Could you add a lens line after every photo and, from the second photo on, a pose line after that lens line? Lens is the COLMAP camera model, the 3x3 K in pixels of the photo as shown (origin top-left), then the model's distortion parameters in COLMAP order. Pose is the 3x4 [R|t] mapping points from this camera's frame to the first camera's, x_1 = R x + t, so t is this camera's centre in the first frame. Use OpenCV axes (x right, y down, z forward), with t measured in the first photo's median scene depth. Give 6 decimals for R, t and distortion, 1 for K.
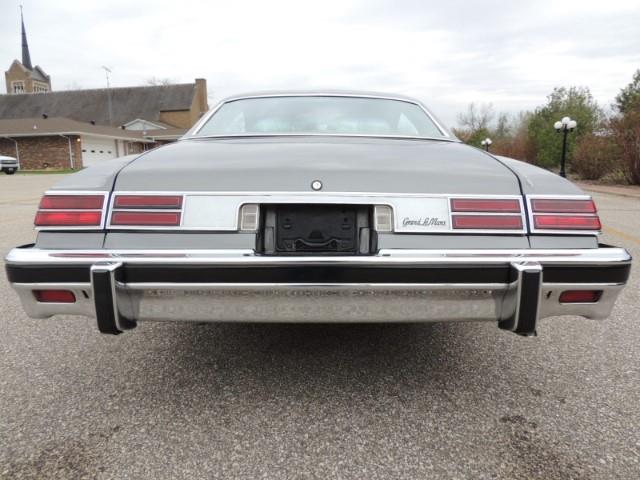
lens RADIAL K [[454.0, 0, 318.9], [0, 454.0, 240.4], [0, 0, 1]] dist [-0.018183, 0.011288]
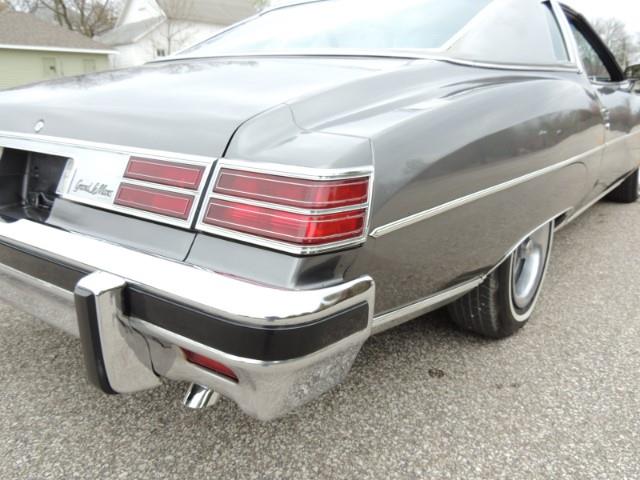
lens RADIAL K [[541.2, 0, 319.4], [0, 541.2, 240.7], [0, 0, 1]] dist [-0.032561, 0.015045]
pose [[0.804577, 0.163863, -0.570793, 0.960320], [-0.101930, 0.985018, 0.139100, -0.108350], [0.585035, -0.053736, 0.809226, 0.544780]]
